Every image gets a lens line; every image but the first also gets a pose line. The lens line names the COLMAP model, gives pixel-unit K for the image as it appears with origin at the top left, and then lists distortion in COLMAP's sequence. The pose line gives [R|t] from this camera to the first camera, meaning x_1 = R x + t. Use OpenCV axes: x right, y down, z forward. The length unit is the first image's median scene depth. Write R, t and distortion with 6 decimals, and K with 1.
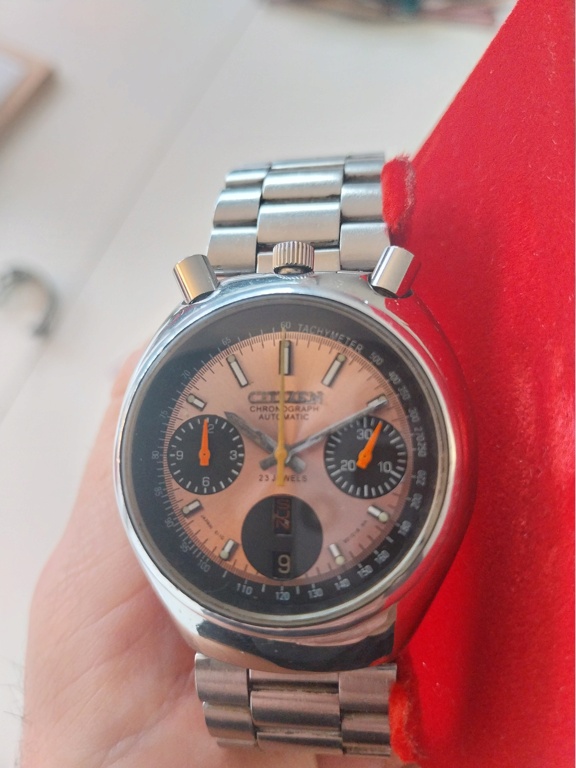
lens RADIAL K [[578.0, 0, 288.7], [0, 578.0, 389.5], [0, 0, 1]] dist [-0.010776, -0.020867]
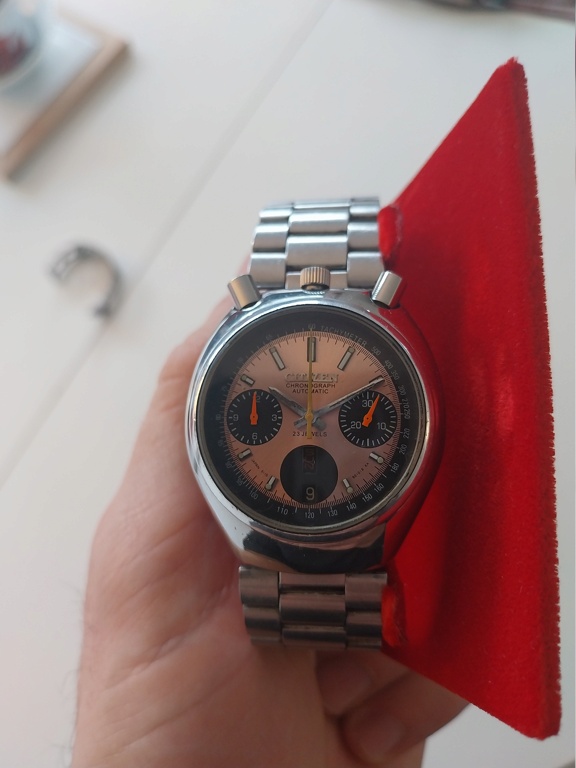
lens RADIAL K [[578.0, 0, 286.9], [0, 578.0, 379.2], [0, 0, 1]] dist [-0.010776, -0.020867]
pose [[0.999402, 0.013448, 0.031844, -0.108854], [-0.012864, 0.999747, -0.018466, 0.044248], [-0.032084, 0.018045, 0.999322, -0.405829]]
